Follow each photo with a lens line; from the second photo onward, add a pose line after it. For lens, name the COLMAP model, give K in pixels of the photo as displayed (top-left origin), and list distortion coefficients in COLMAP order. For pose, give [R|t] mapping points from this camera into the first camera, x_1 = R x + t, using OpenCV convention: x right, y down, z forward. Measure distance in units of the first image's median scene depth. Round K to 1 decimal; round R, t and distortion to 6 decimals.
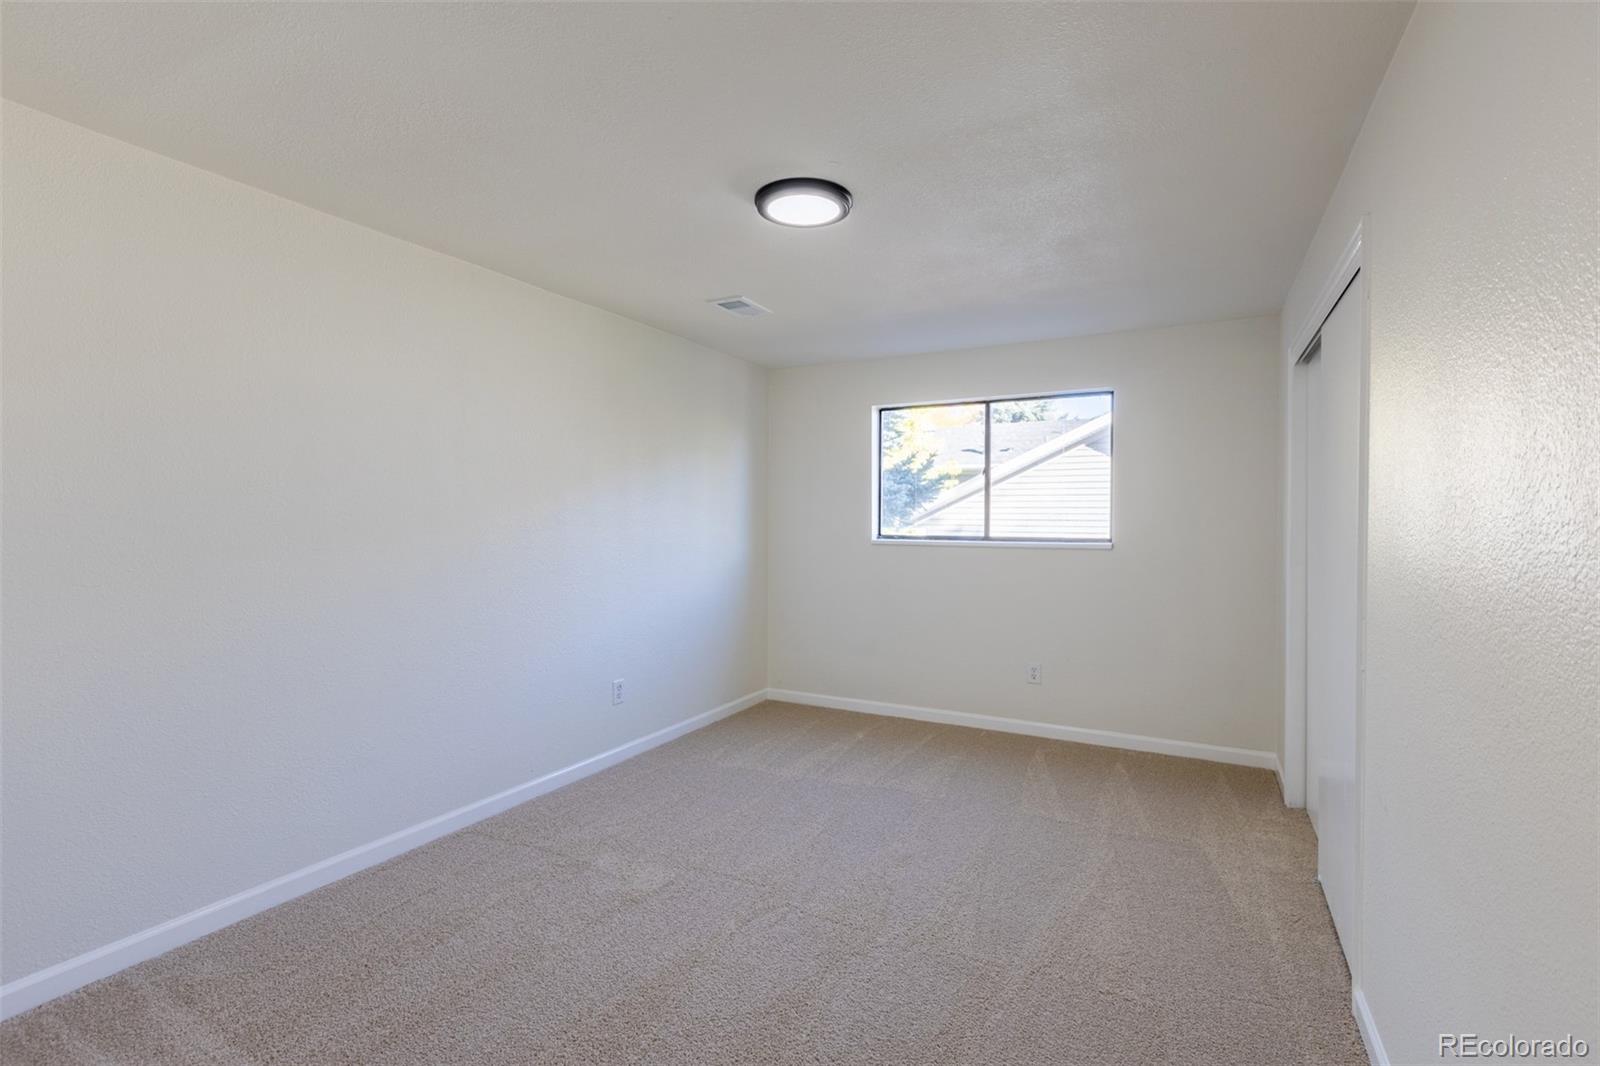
lens RADIAL K [[671.1, 0, 834.5], [0, 671.1, 528.9], [0, 0, 1]] dist [0.009940, 0.000158]
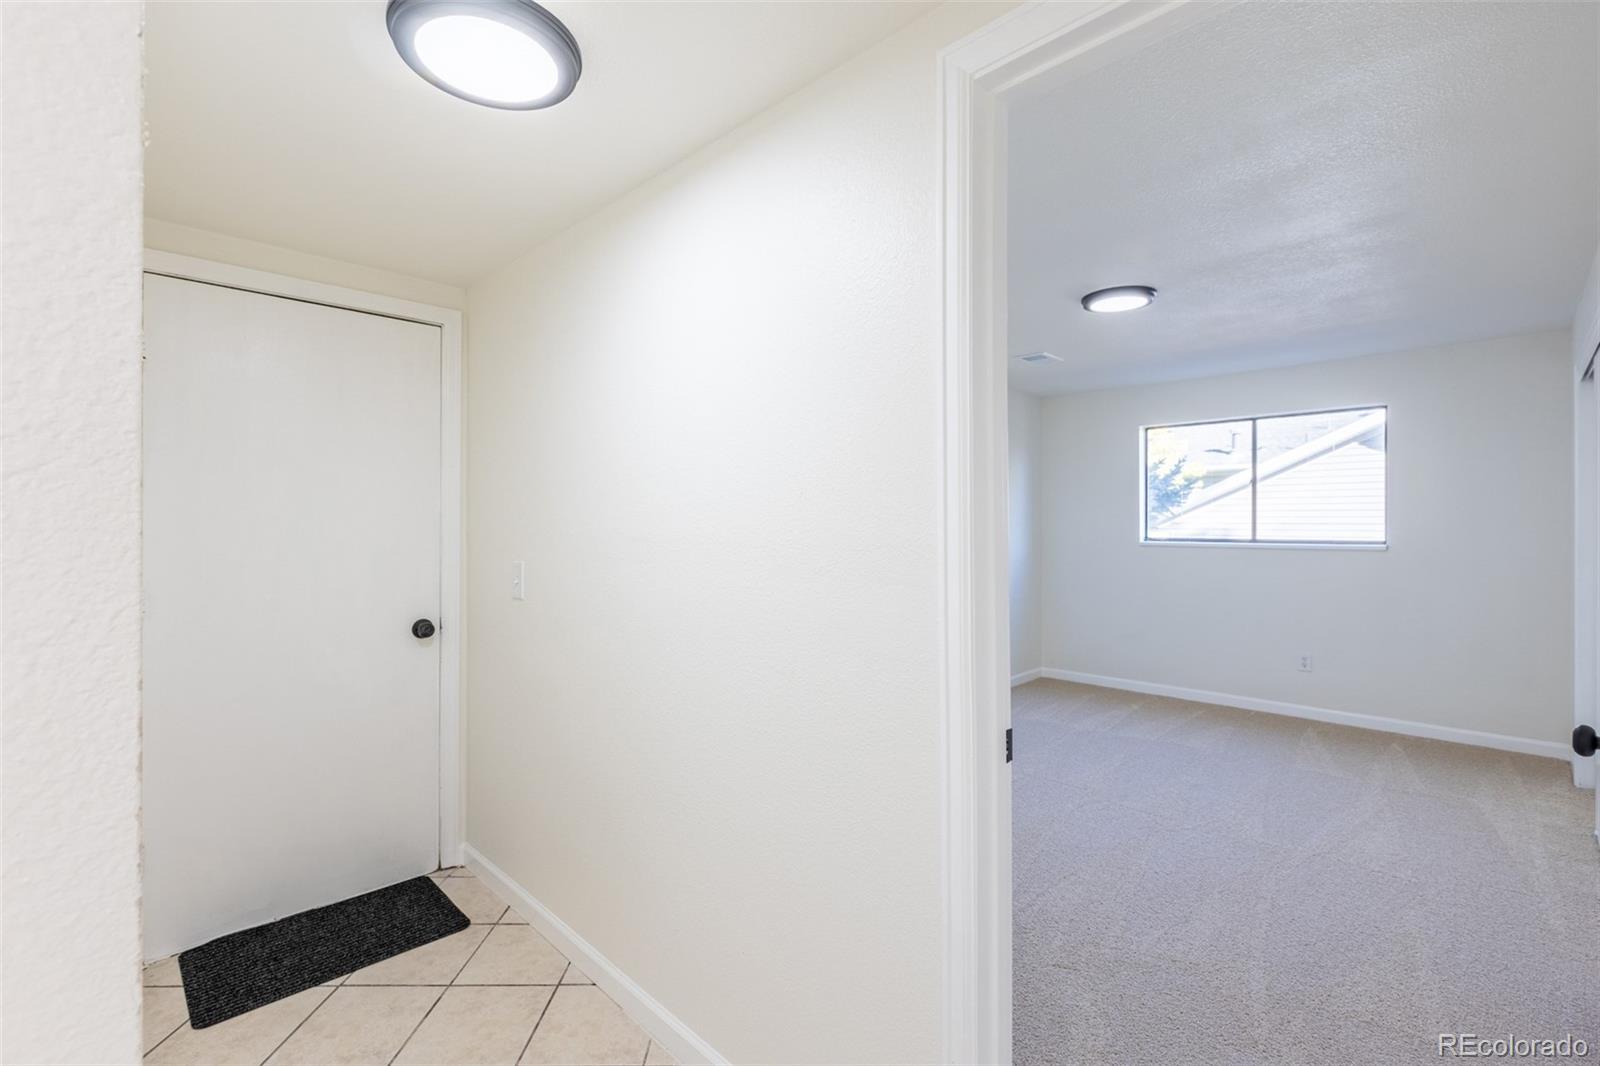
lens RADIAL K [[720.8, 0, 806.8], [0, 720.8, 527.3], [0, 0, 1]] dist [0.002712, -0.001827]
pose [[0.956698, -0.002674, -0.291071, -0.136461], [0.000155, 0.999962, -0.008674, 0.001889], [0.291083, 0.008254, 0.956662, -0.365979]]
